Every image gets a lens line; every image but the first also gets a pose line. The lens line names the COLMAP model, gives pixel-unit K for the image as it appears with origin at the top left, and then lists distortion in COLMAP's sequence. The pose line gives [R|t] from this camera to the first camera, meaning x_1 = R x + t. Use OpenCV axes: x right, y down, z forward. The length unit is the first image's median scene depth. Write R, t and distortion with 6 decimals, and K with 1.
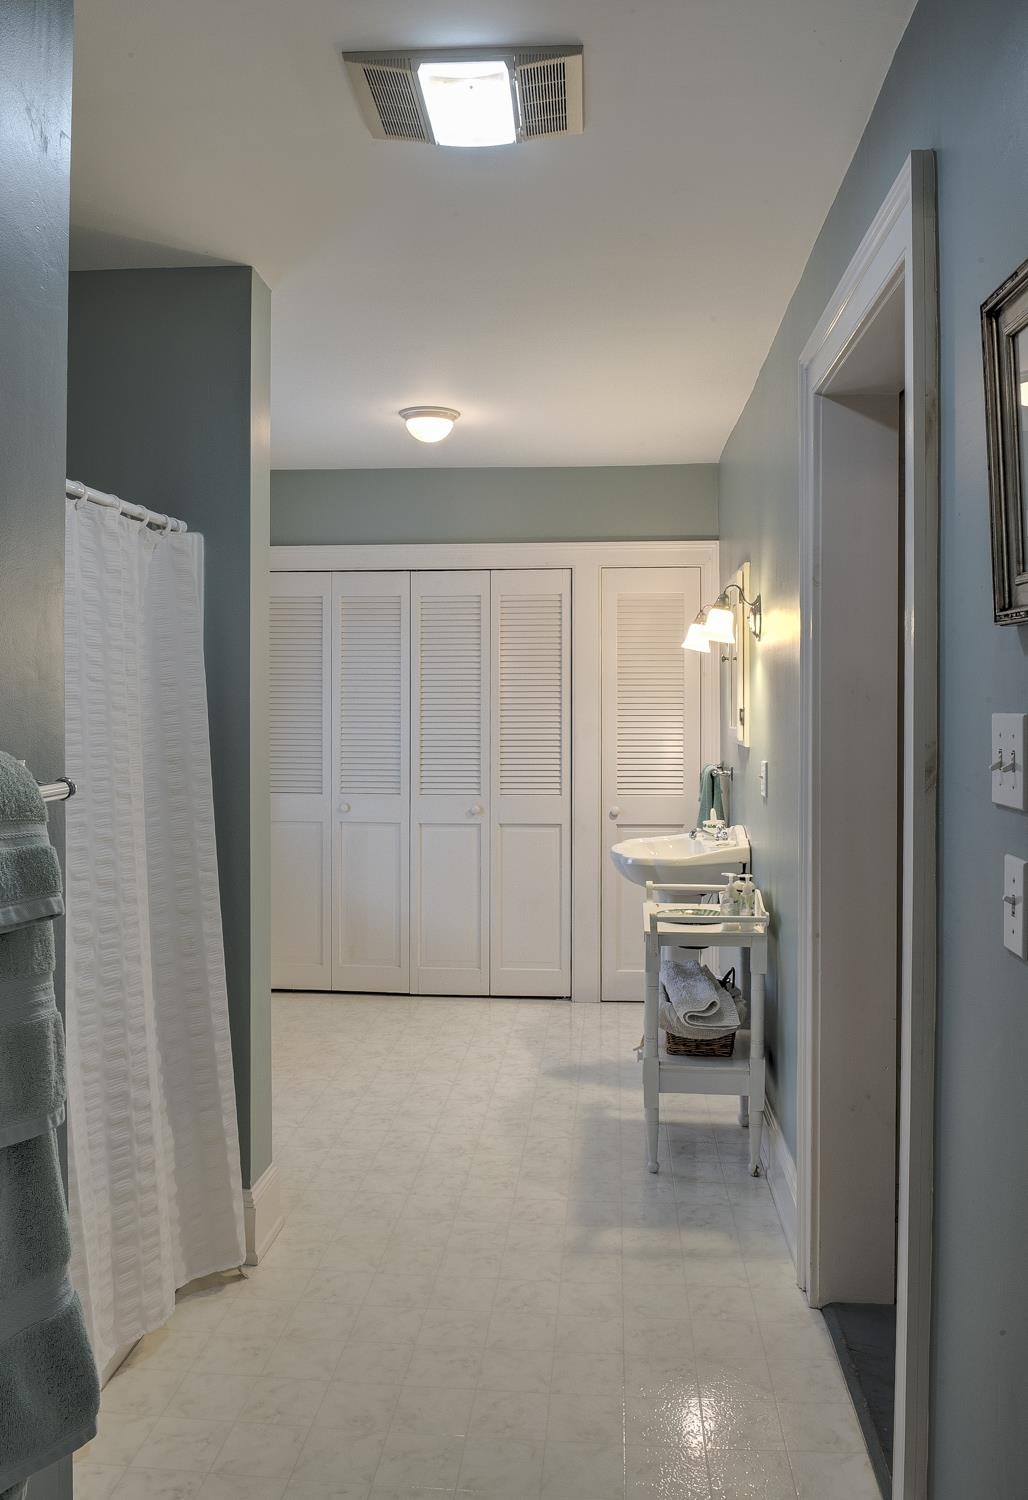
lens RADIAL K [[1166.1, 0, 513.6], [0, 1166.1, 744.4], [0, 0, 1]] dist [-0.000182, -0.000007]
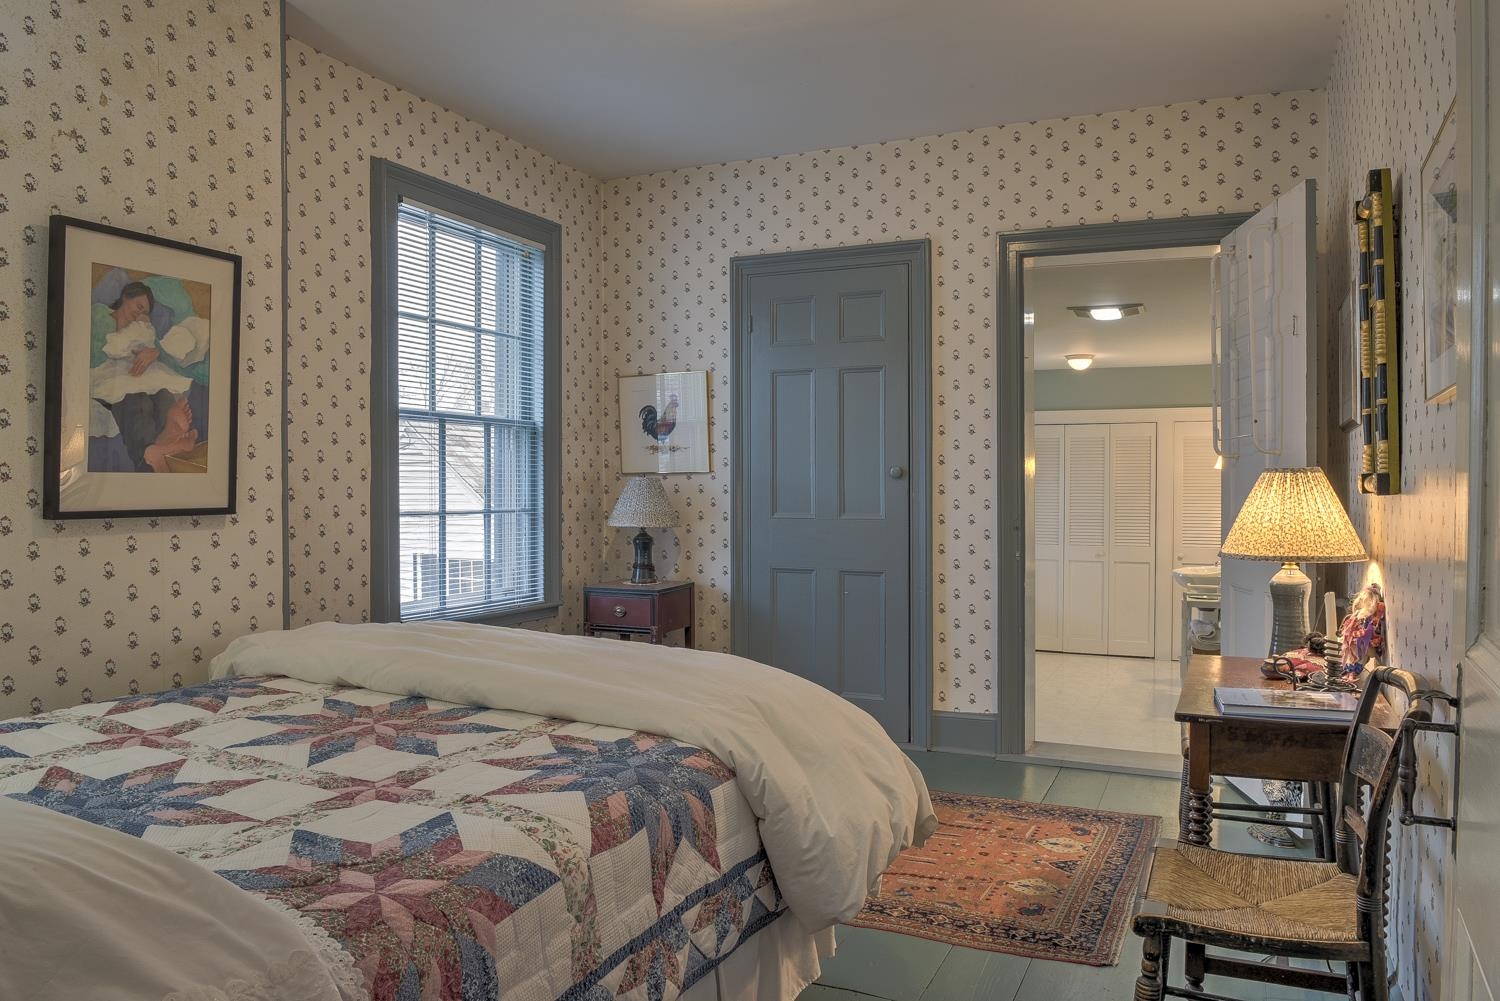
lens RADIAL K [[1123.4, 0, 749.6], [0, 1123.4, 499.7], [0, 0, 1]] dist [-0.003712, -0.001791]
pose [[0.946980, 0.007389, -0.321207, 0.011903], [-0.012975, 0.999799, -0.015252, 0.005378], [0.321029, 0.018611, 0.946886, -0.886361]]
